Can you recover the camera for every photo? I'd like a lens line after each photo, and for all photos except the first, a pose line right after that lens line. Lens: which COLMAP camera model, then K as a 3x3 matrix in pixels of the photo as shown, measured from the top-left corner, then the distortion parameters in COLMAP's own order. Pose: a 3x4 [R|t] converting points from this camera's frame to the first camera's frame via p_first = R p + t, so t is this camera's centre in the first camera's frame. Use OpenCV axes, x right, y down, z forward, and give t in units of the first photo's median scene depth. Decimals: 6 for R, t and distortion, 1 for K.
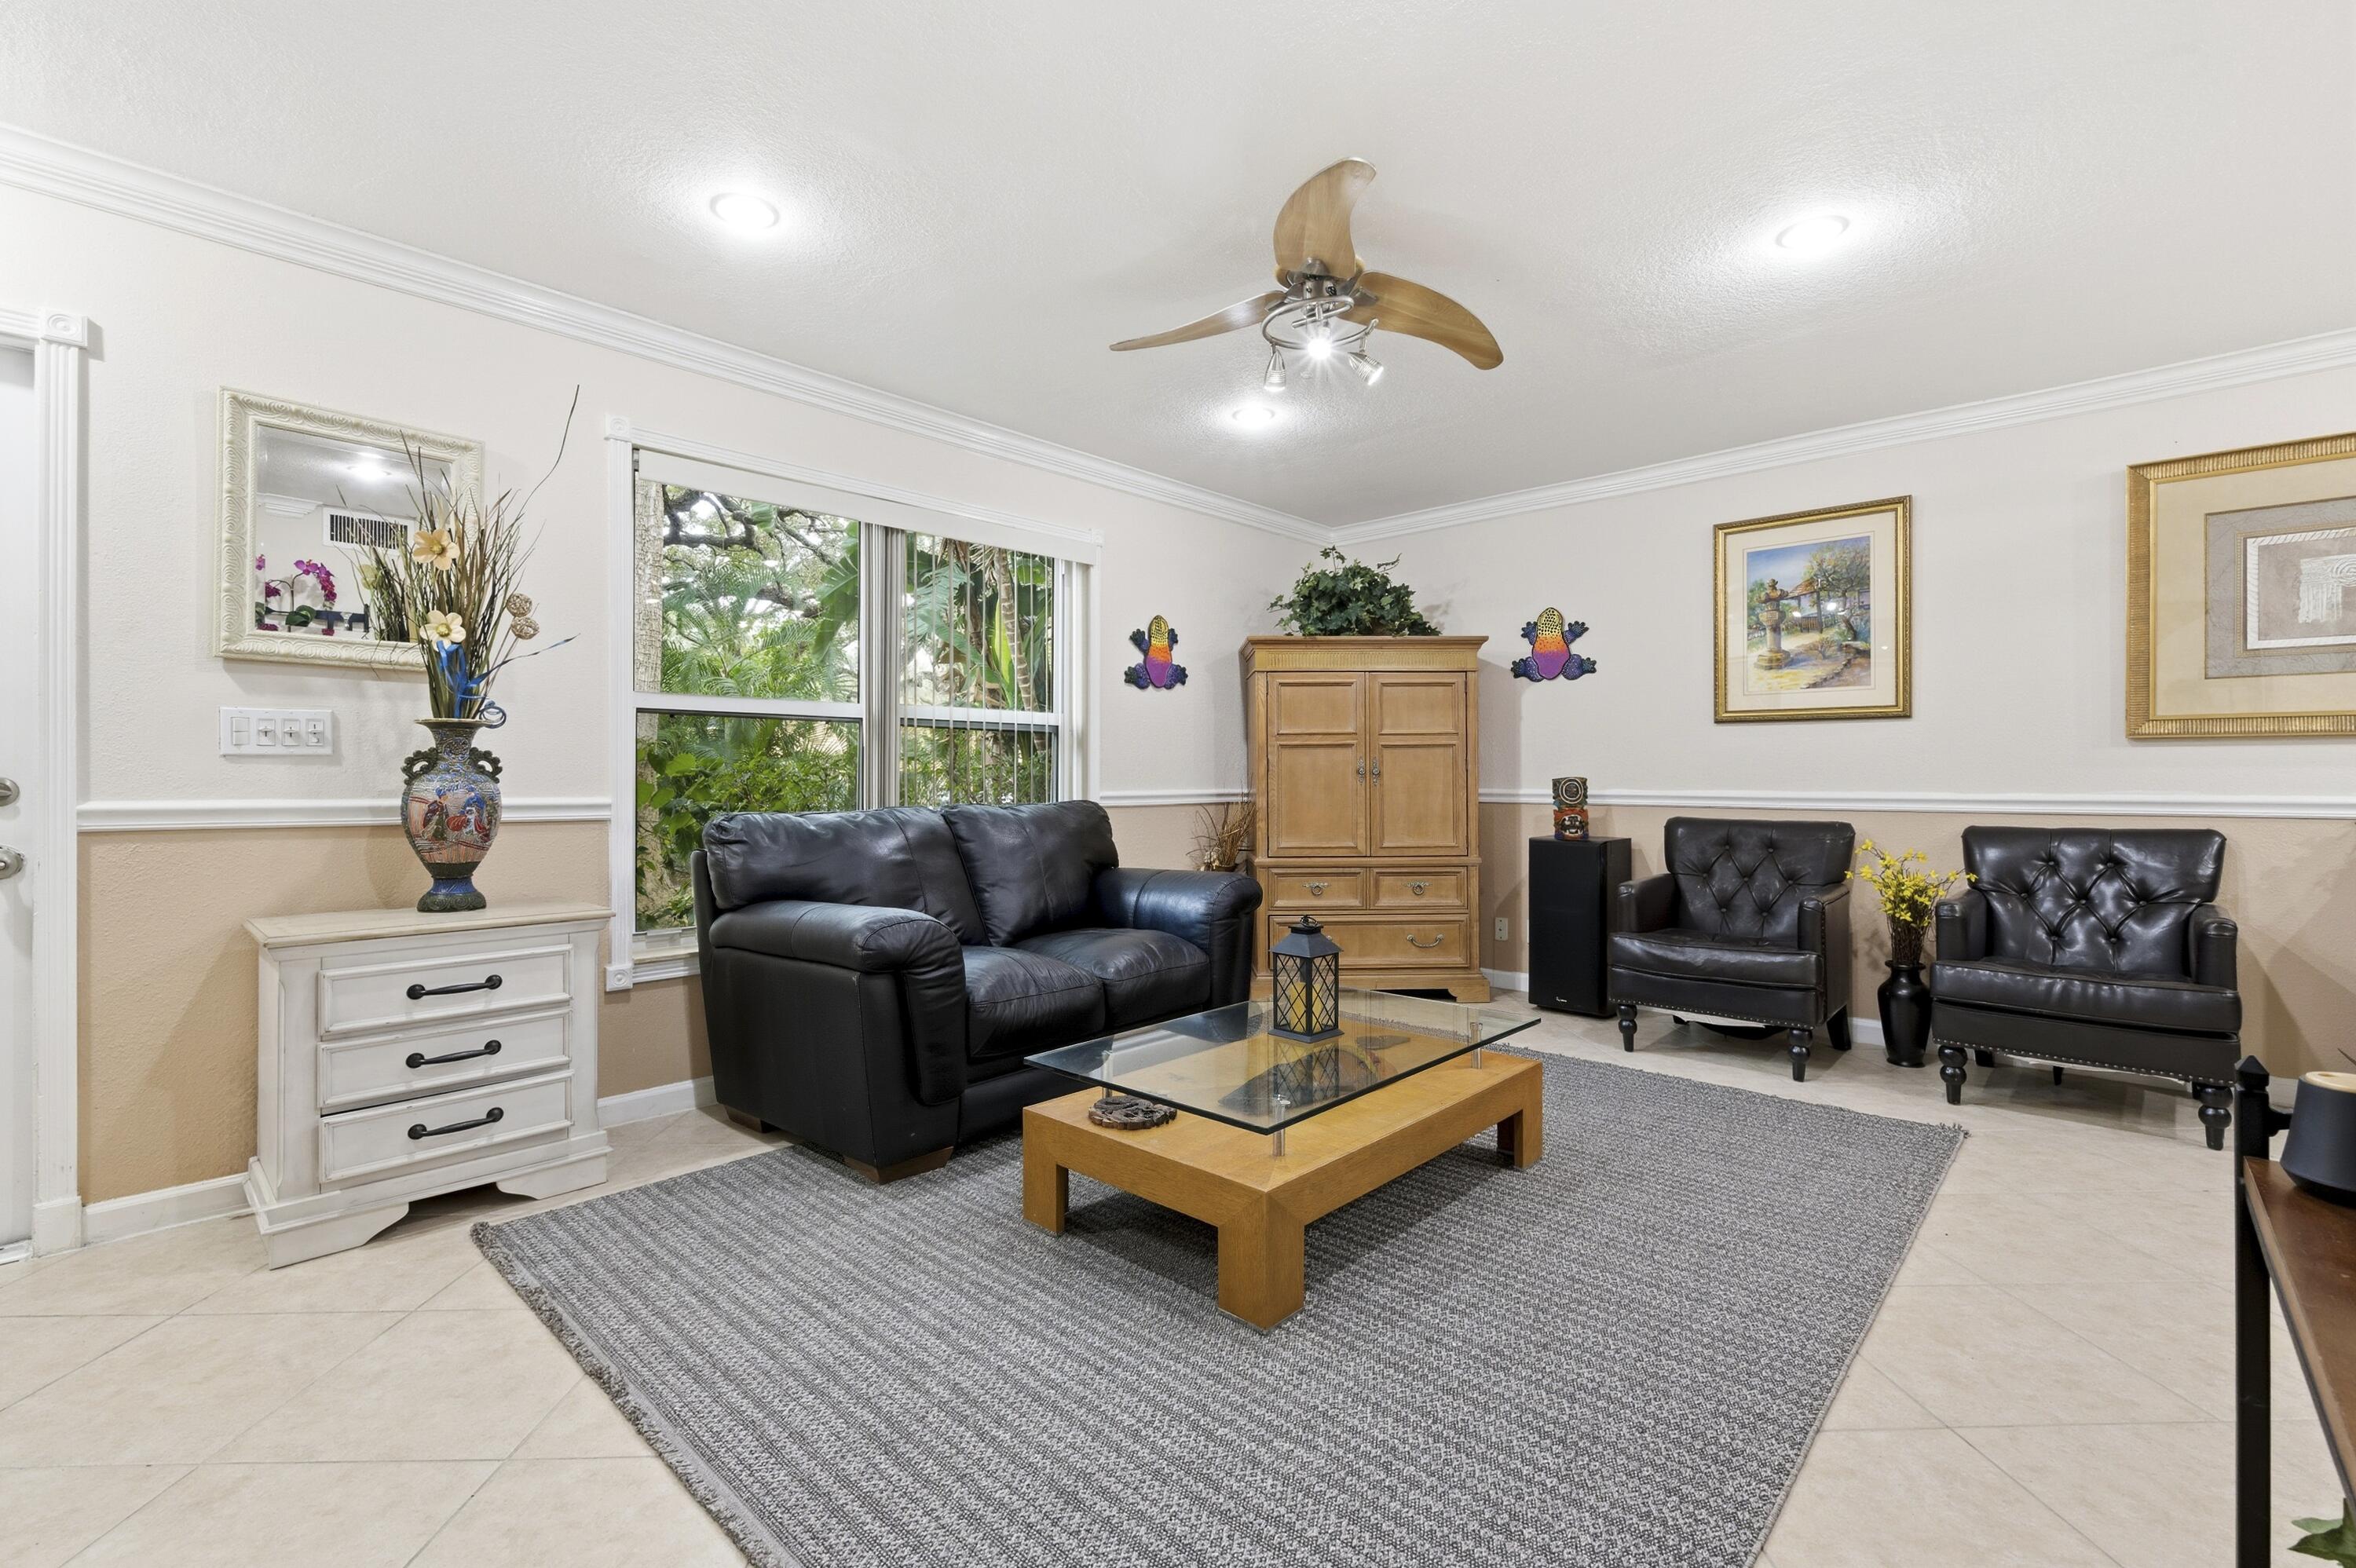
lens RADIAL K [[1026.4, 0, 1180.8], [0, 1026.4, 779.3], [0, 0, 1]] dist [0.001632, -0.000061]
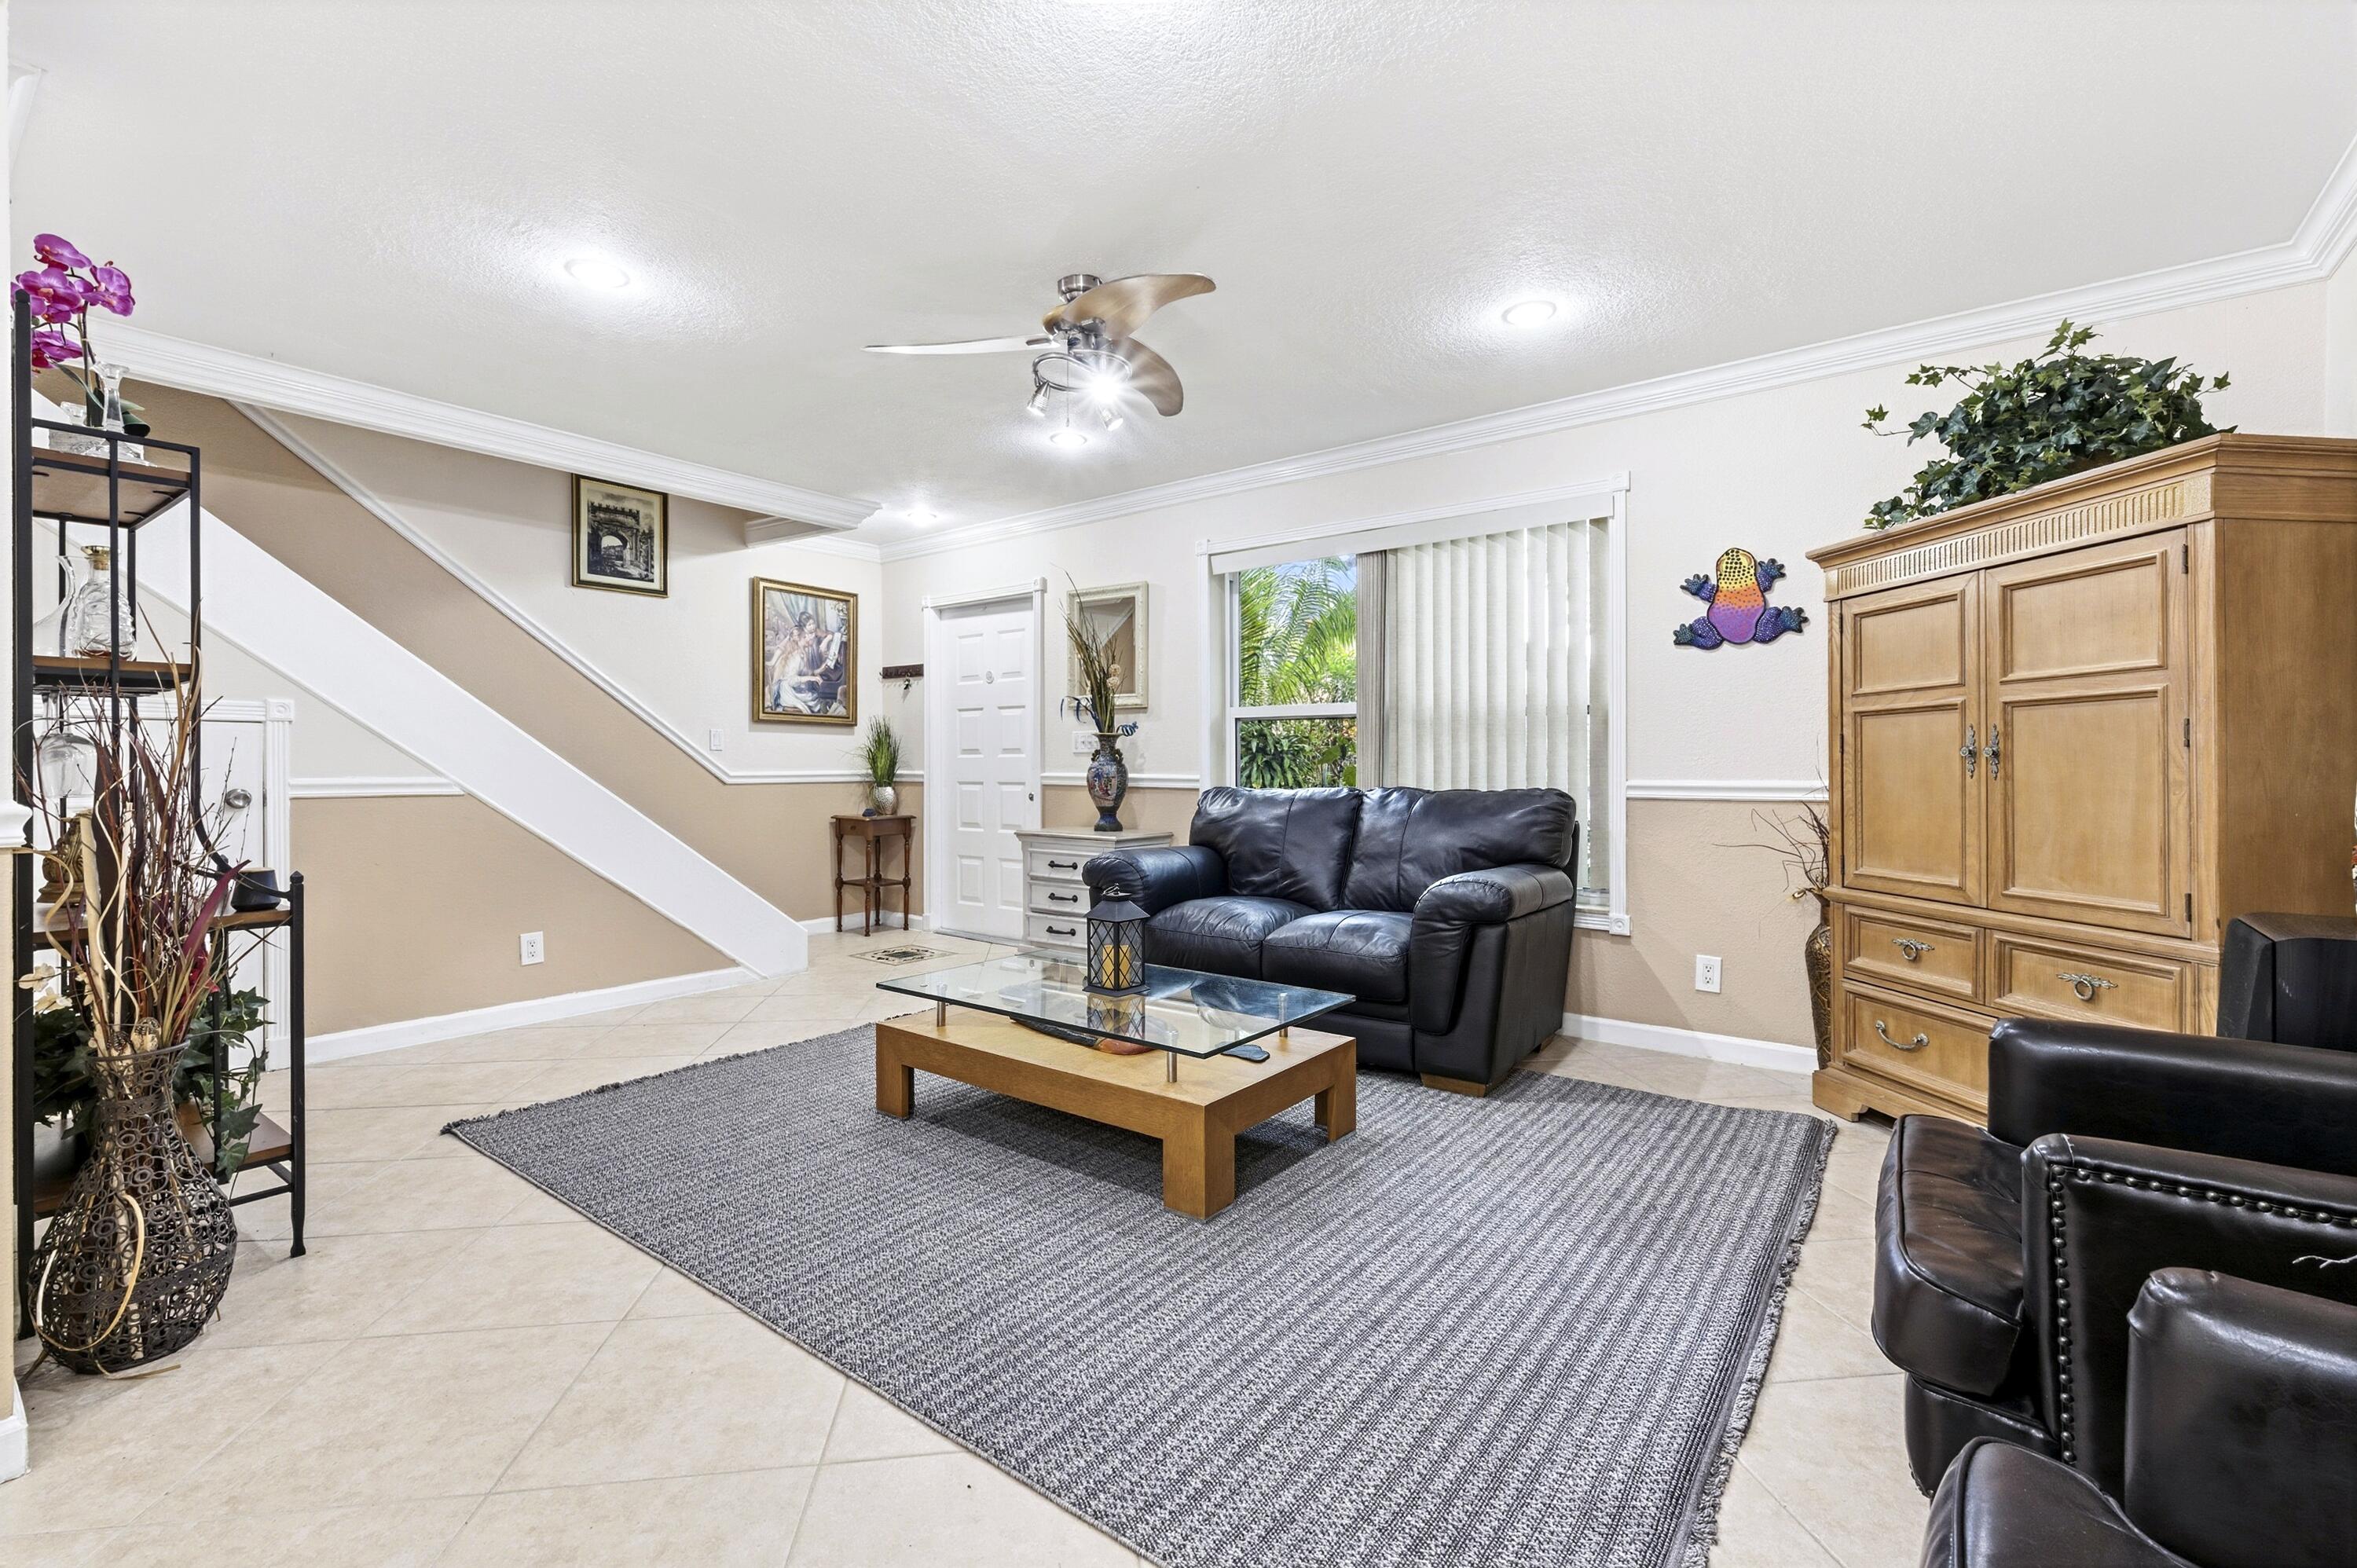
lens RADIAL K [[1021.5, 0, 1190.5], [0, 1021.5, 764.3], [0, 0, 1]] dist [0.008839, 0.000296]
pose [[0.107527, 0.002072, -0.994200, 0.688325], [-0.001591, 0.999997, 0.001912, -0.002032], [0.994201, 0.001376, 0.107530, 0.527879]]
